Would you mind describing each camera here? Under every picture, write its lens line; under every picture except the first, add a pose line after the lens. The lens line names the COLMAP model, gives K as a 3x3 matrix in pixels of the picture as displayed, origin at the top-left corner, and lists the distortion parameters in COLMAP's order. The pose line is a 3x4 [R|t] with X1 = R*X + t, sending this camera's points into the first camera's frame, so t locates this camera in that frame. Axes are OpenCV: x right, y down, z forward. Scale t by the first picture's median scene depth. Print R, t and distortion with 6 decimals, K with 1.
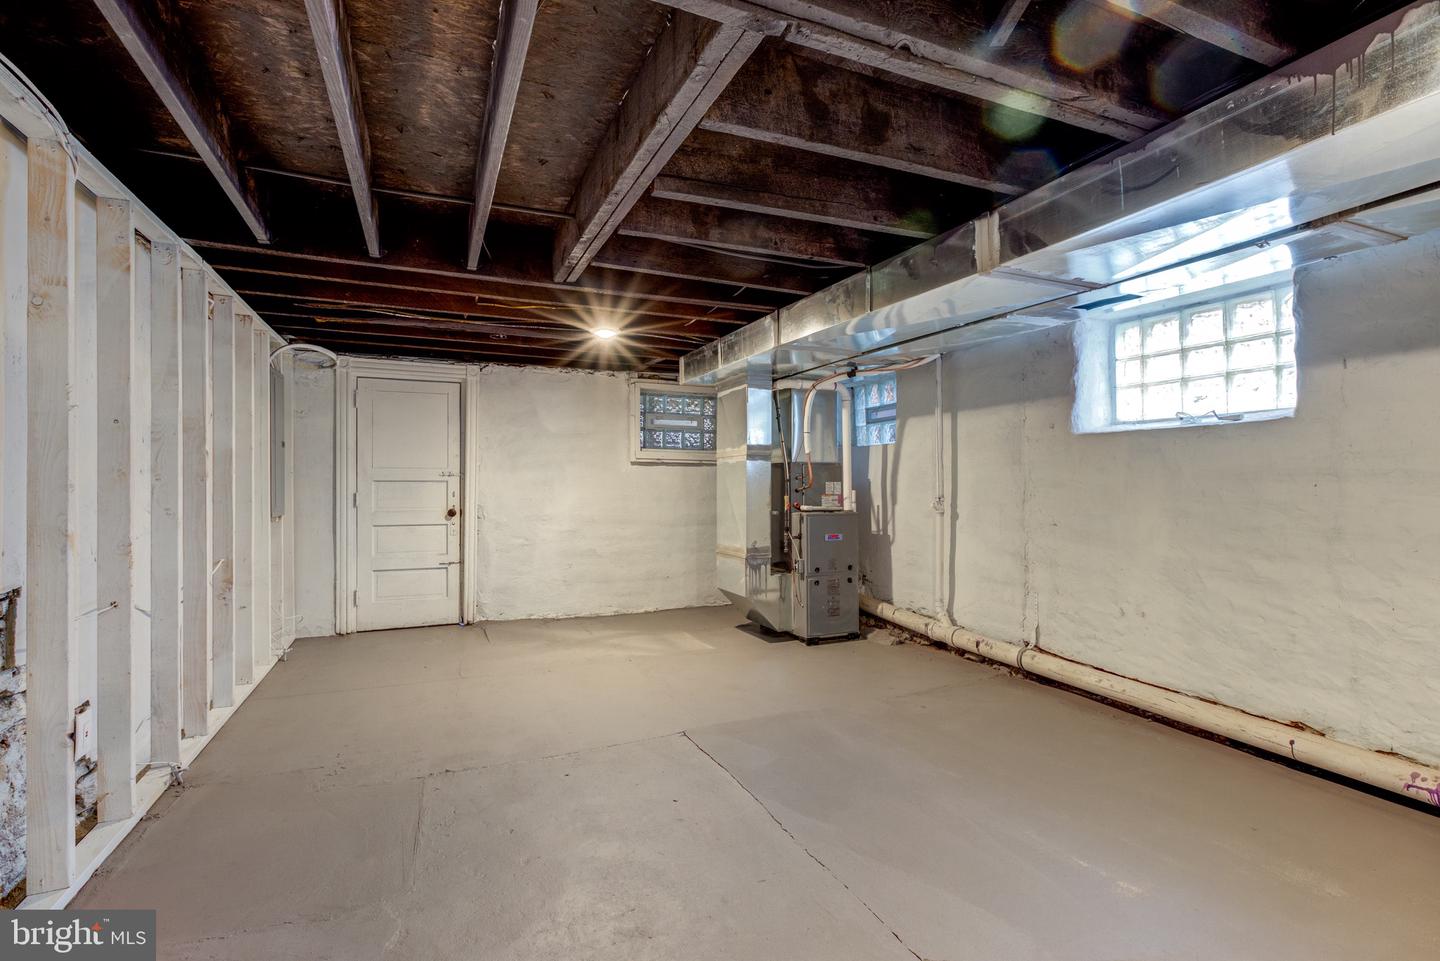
lens RADIAL K [[661.6, 0, 705.7], [0, 661.6, 482.5], [0, 0, 1]] dist [0.001044, 0.000357]
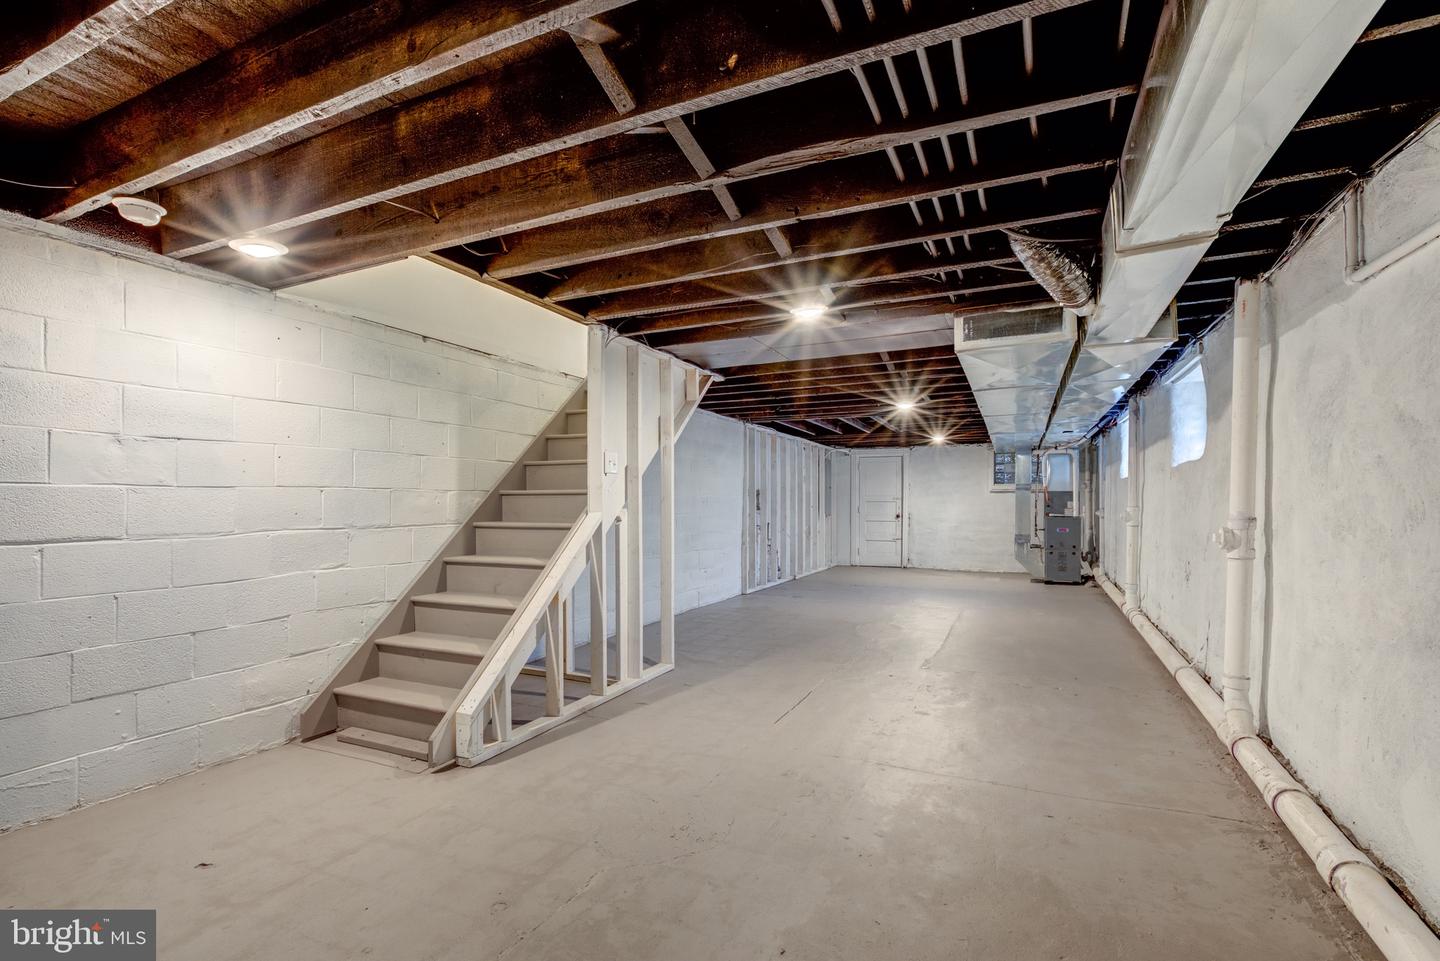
lens RADIAL K [[661.6, 0, 713.0], [0, 661.6, 492.2], [0, 0, 1]] dist [0.001044, 0.000357]
pose [[0.678343, -0.011827, -0.734650, 0.924573], [-0.001675, 0.999843, -0.017644, 0.007702], [0.734743, 0.013199, 0.678217, -1.064253]]
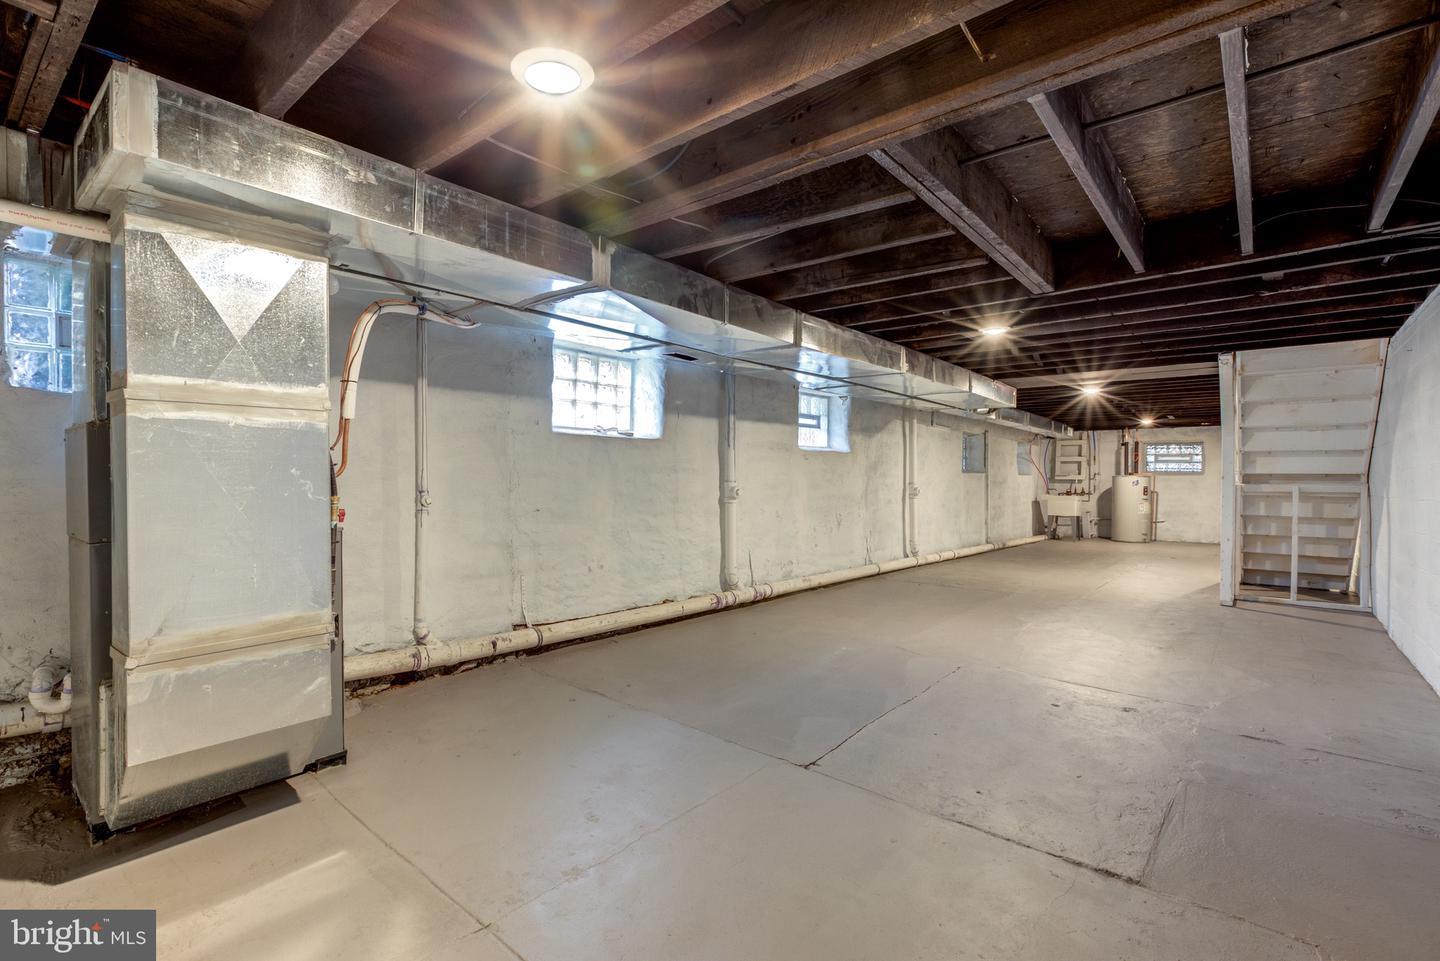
lens RADIAL K [[661.6, 0, 710.9], [0, 661.6, 478.3], [0, 0, 1]] dist [0.001044, 0.000357]
pose [[-0.453918, -0.001534, 0.891042, -0.595498], [-0.001767, 0.999998, 0.000821, 0.007683], [-0.891042, -0.001201, -0.453920, 1.213519]]
